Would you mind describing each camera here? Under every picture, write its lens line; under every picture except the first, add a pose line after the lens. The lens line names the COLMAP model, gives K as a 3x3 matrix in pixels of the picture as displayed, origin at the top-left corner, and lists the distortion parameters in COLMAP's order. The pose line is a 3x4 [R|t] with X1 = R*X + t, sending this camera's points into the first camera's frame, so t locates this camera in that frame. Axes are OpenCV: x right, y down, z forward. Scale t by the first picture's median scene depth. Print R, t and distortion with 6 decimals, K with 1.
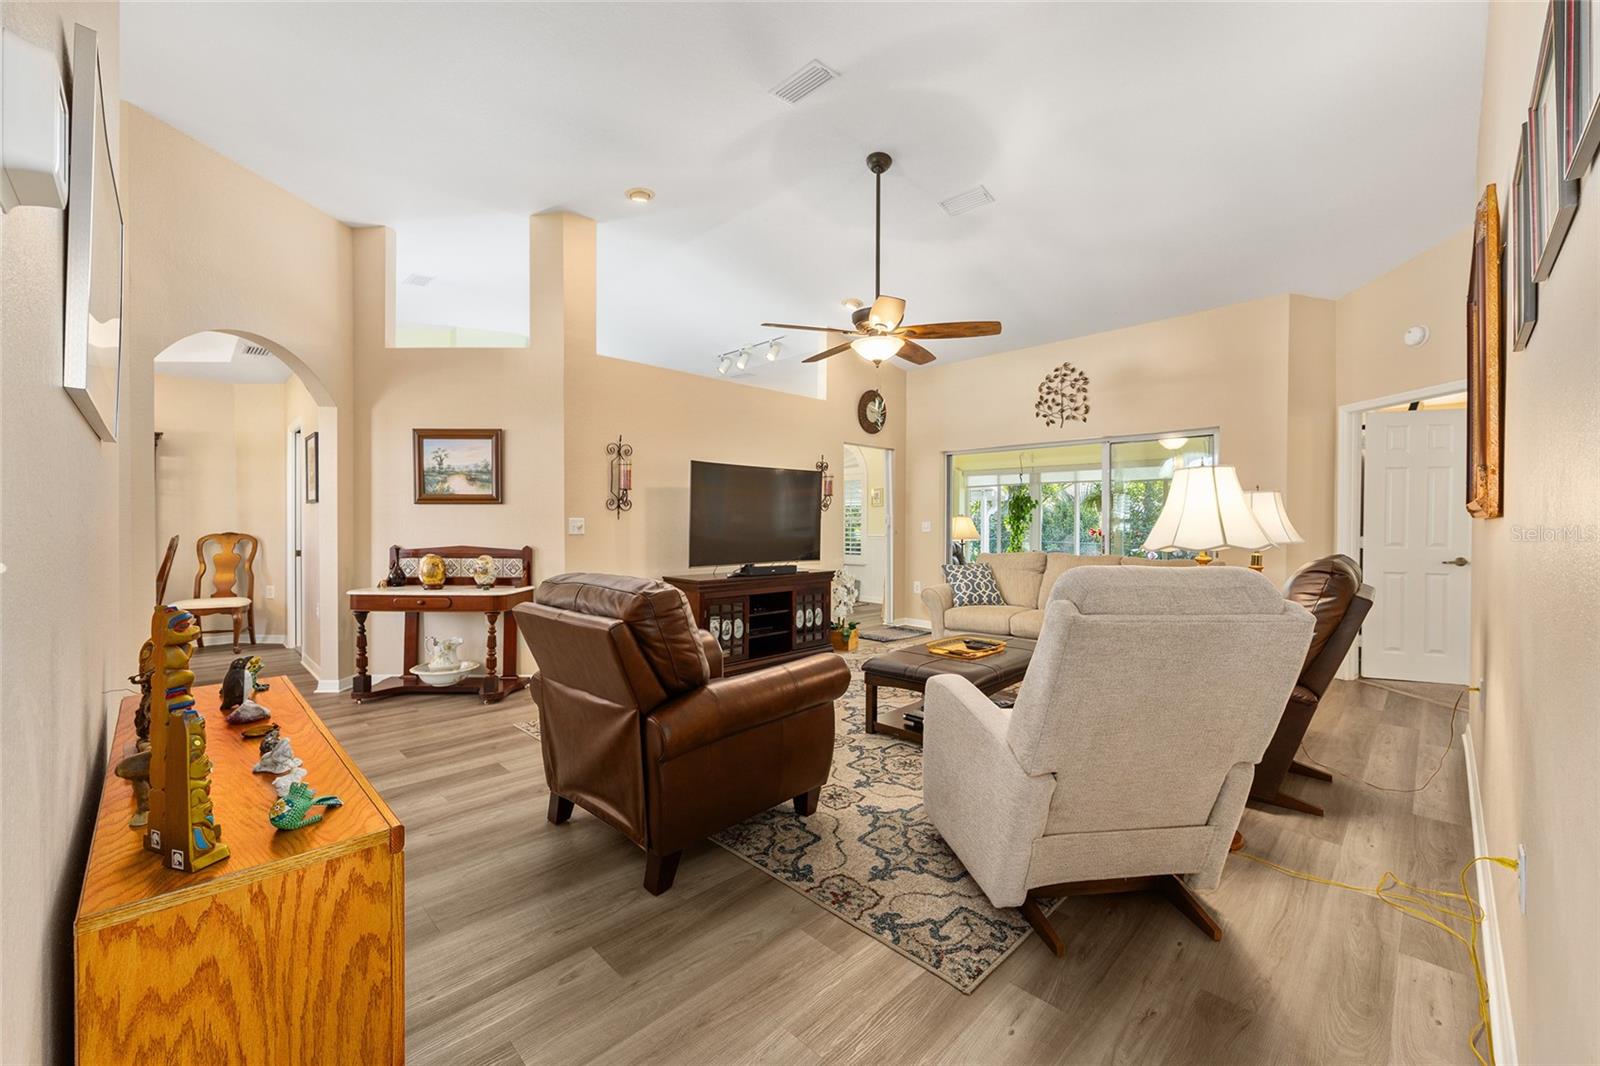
lens RADIAL K [[646.5, 0, 805.4], [0, 646.5, 524.4], [0, 0, 1]] dist [-0.000572, 0.000156]
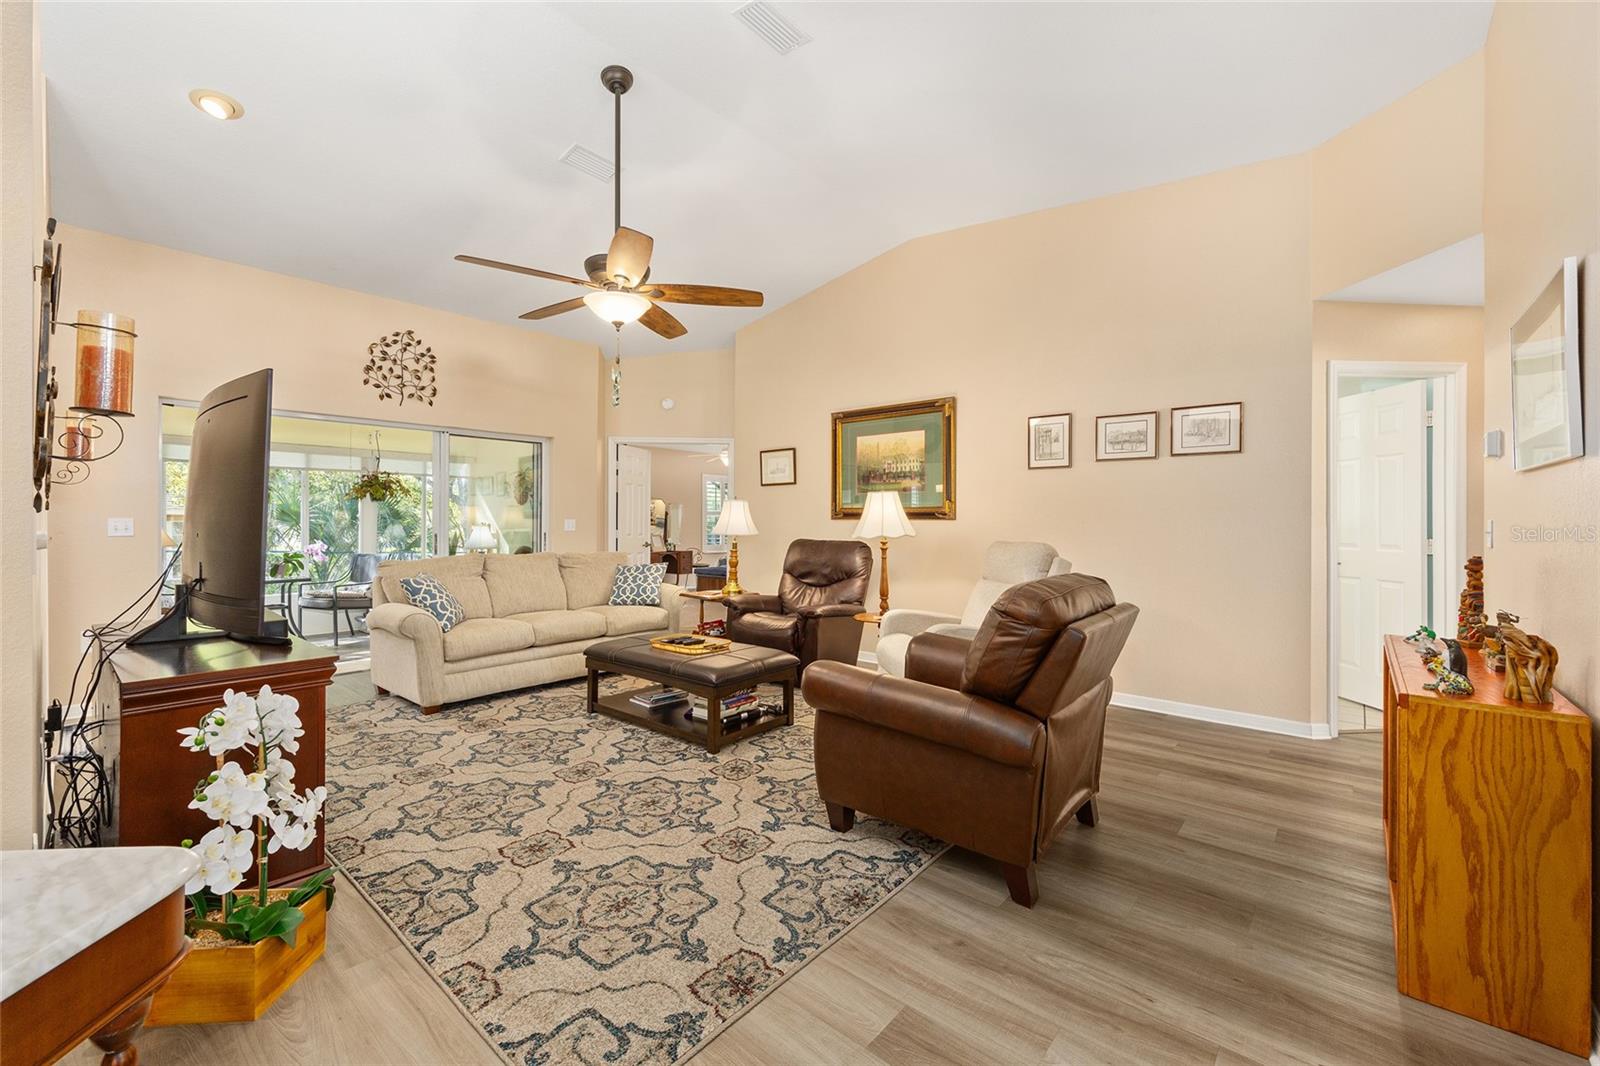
lens RADIAL K [[646.5, 0, 796.8], [0, 646.5, 523.8], [0, 0, 1]] dist [-0.000572, 0.000156]
pose [[-0.074408, -0.003906, 0.997220, -0.473986], [0.000790, 0.999992, 0.003975, -0.000803], [-0.997228, 0.001084, -0.074404, 0.557789]]
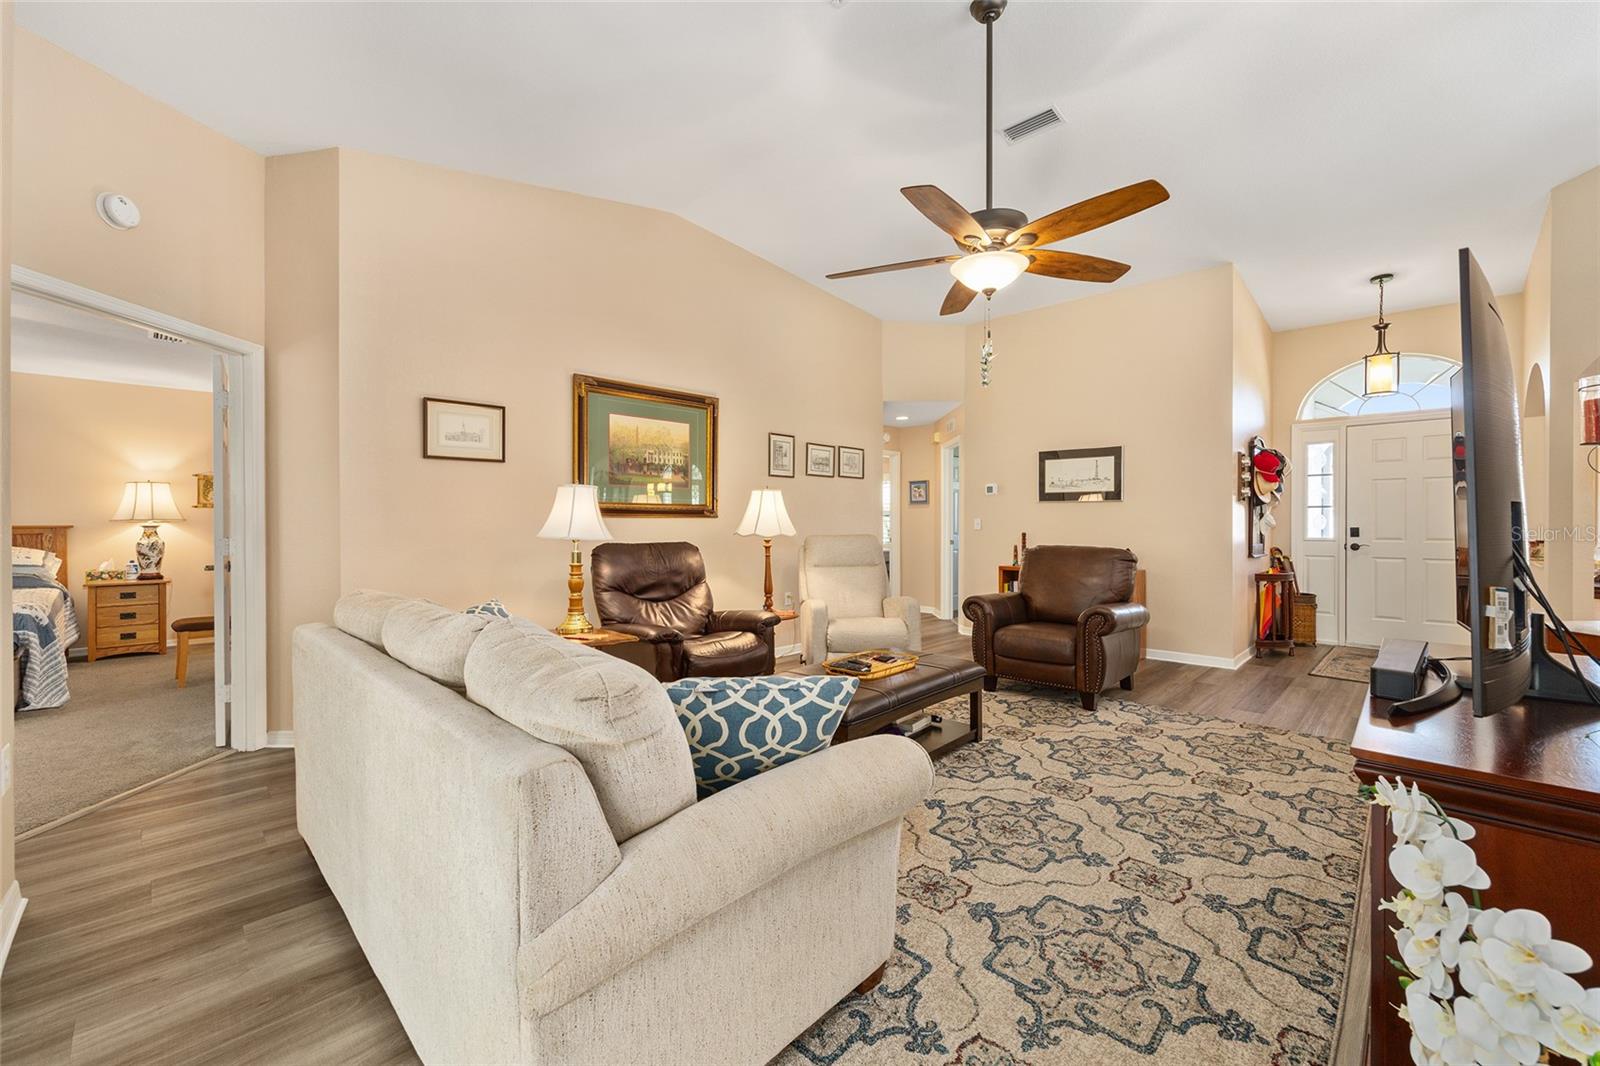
lens RADIAL K [[646.5, 0, 801.0], [0, 646.5, 526.0], [0, 0, 1]] dist [-0.000572, 0.000156]
pose [[-0.999826, -0.000110, -0.018679, 0.223078], [-0.000330, 0.999930, 0.011788, -0.001322], [0.018676, 0.011792, -0.999756, 1.138183]]
